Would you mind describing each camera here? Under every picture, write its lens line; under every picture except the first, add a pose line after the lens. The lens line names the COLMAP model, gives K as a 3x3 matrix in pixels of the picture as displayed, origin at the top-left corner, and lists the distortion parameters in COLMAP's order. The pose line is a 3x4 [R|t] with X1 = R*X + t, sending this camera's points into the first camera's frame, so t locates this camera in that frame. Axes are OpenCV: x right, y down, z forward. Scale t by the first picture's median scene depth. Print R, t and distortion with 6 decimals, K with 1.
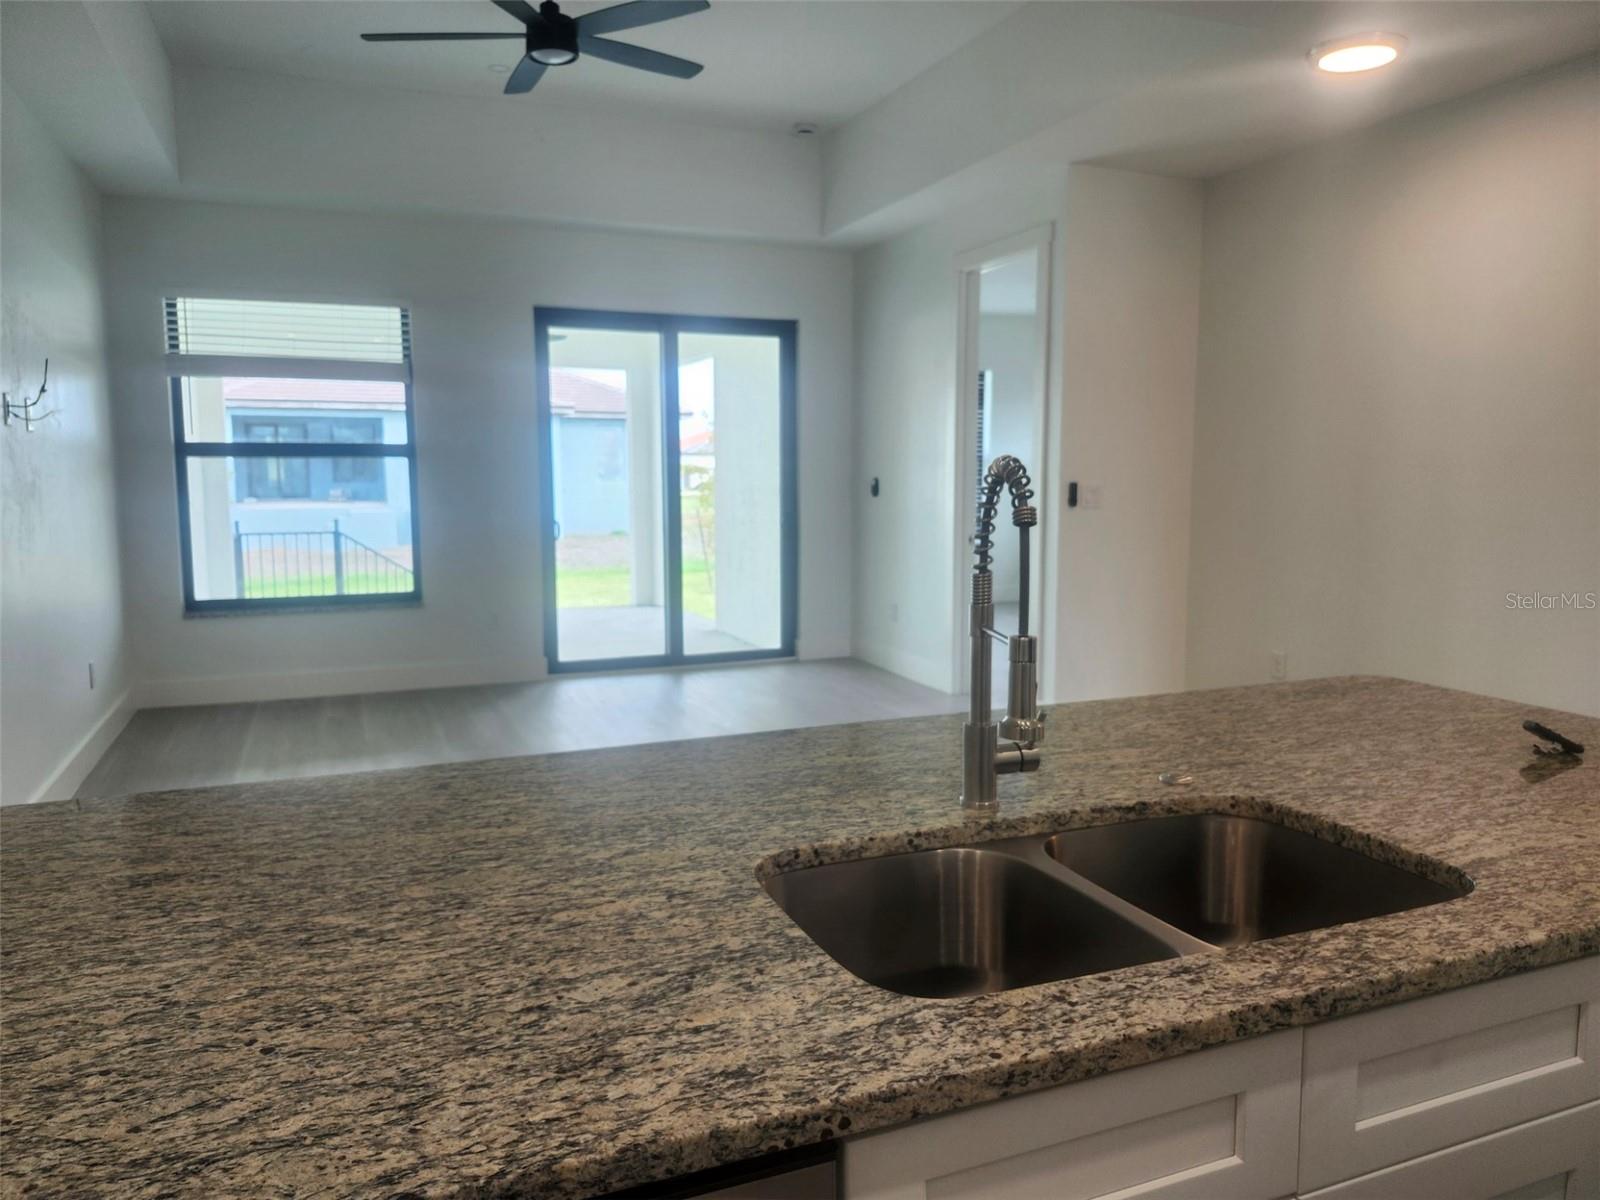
lens RADIAL K [[1107.5, 0, 801.9], [0, 1107.5, 608.4], [0, 0, 1]] dist [0.064667, -0.037914]
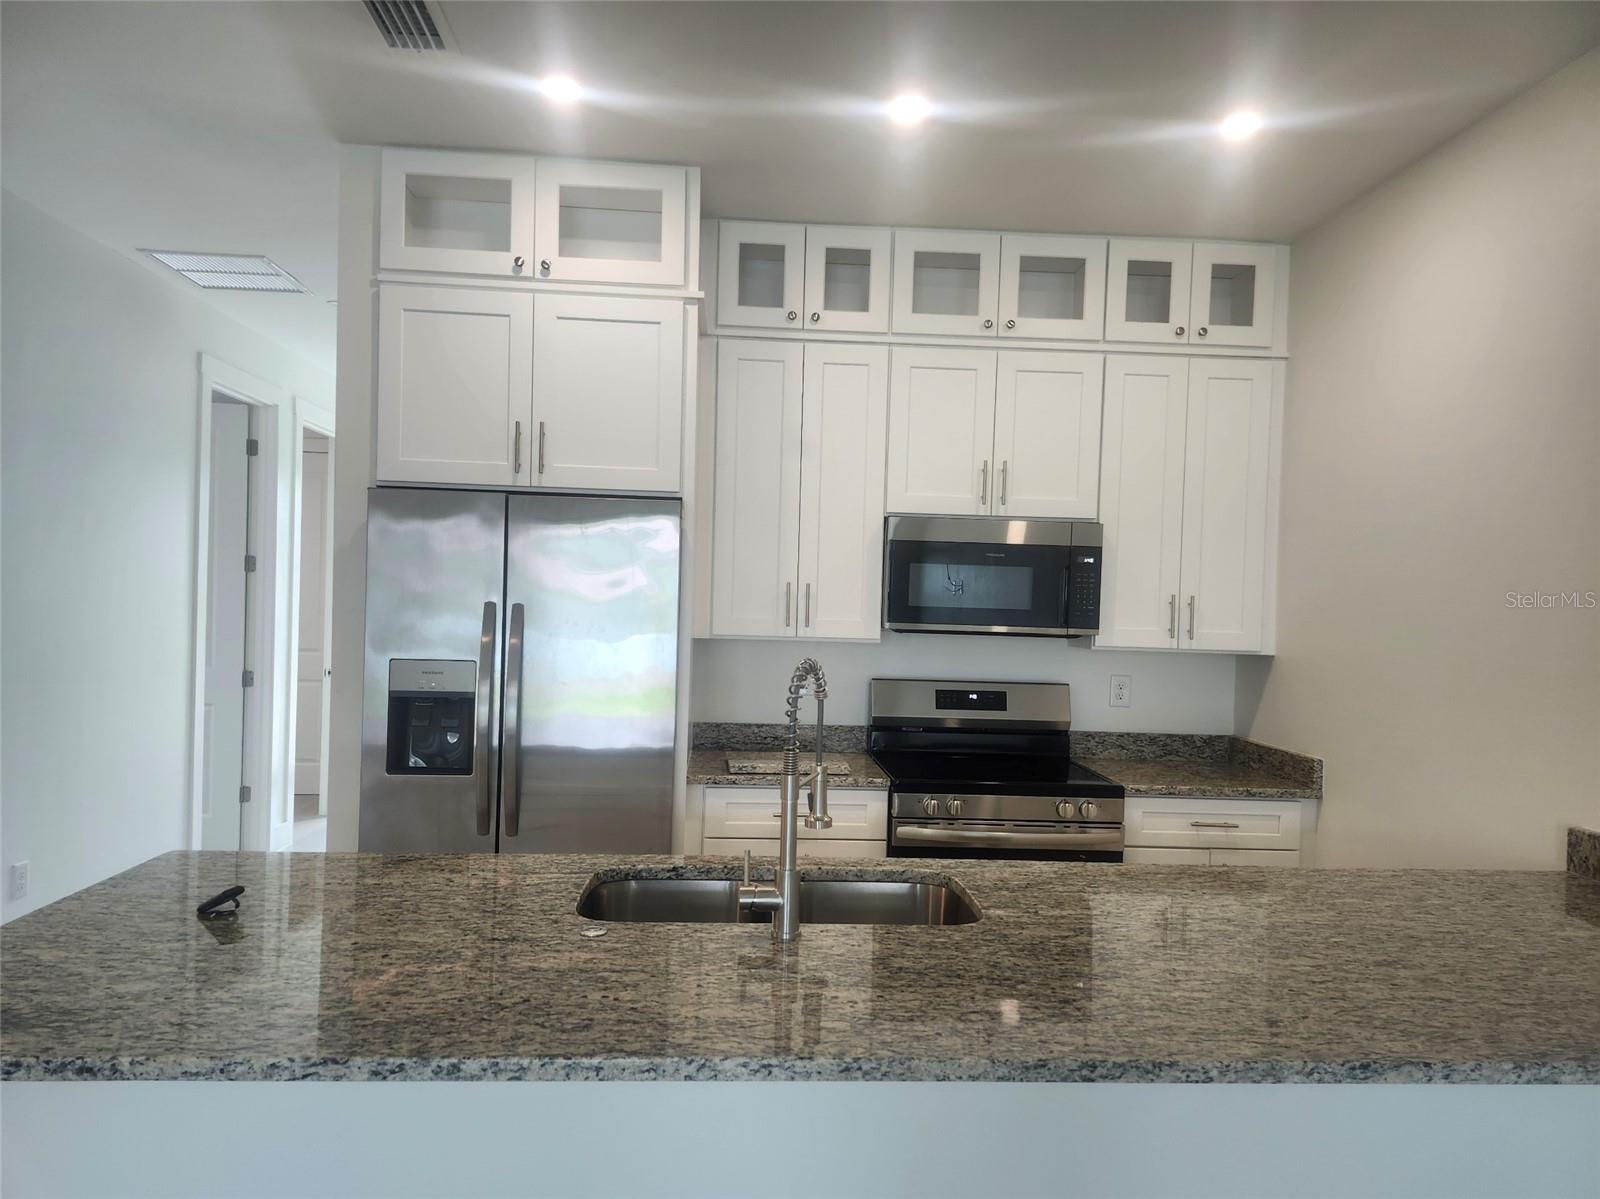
lens RADIAL K [[1107.5, 0, 801.9], [0, 1107.5, 607.9], [0, 0, 1]] dist [0.064667, -0.037914]
pose [[-0.945861, -0.025474, 0.323571, -0.282510], [0.016705, 0.991773, 0.126911, -0.387142], [-0.324142, 0.125445, -0.937654, 2.348475]]
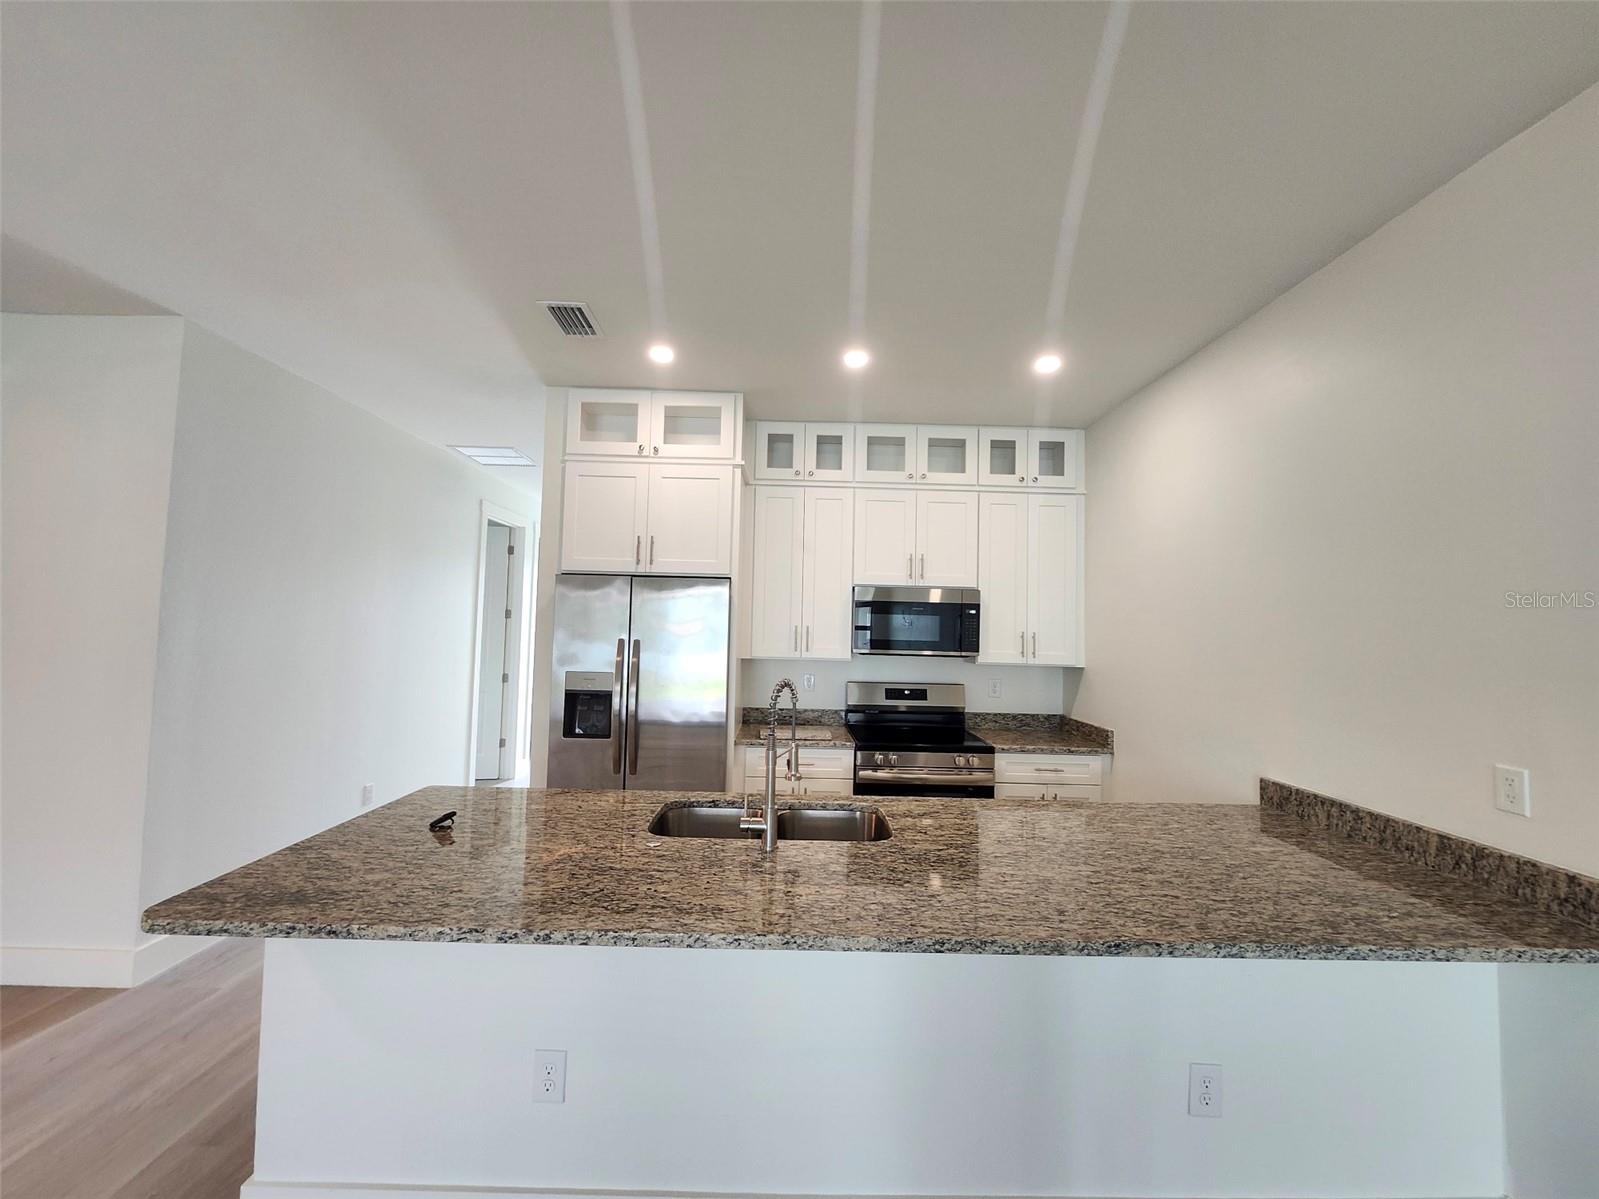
lens RADIAL K [[626.7, 0, 793.8], [0, 626.7, 595.1], [0, 0, 1]] dist [0.013818, 0.000059]
pose [[-0.927241, 0.000420, 0.374465, -0.356505], [0.027042, 0.997463, 0.065843, -0.407916], [-0.373487, 0.071179, -0.924900, 2.243285]]
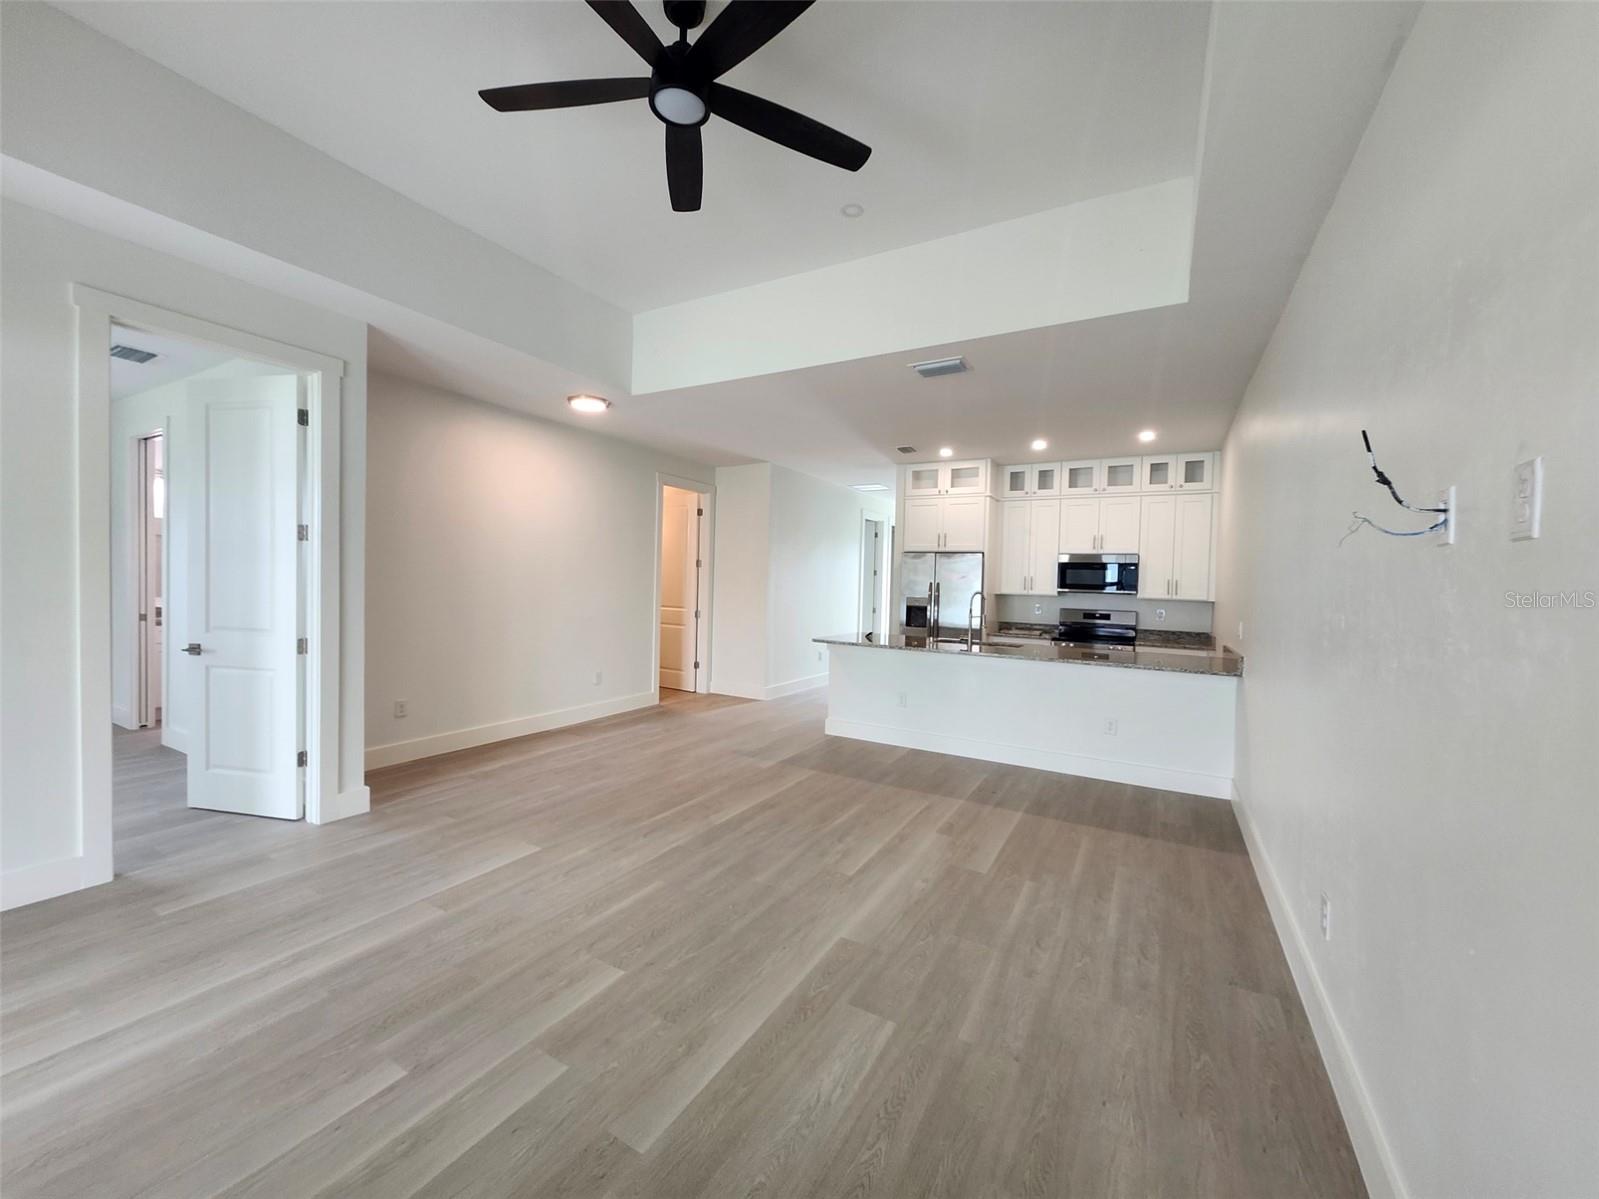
lens RADIAL K [[626.7, 0, 793.8], [0, 626.7, 595.1], [0, 0, 1]] dist [0.013818, 0.000059]
pose [[-0.606345, -0.031166, 0.794590, -2.263073], [0.079281, 0.991884, 0.099403, -0.600778], [-0.791239, 0.123268, -0.598953, 4.275571]]
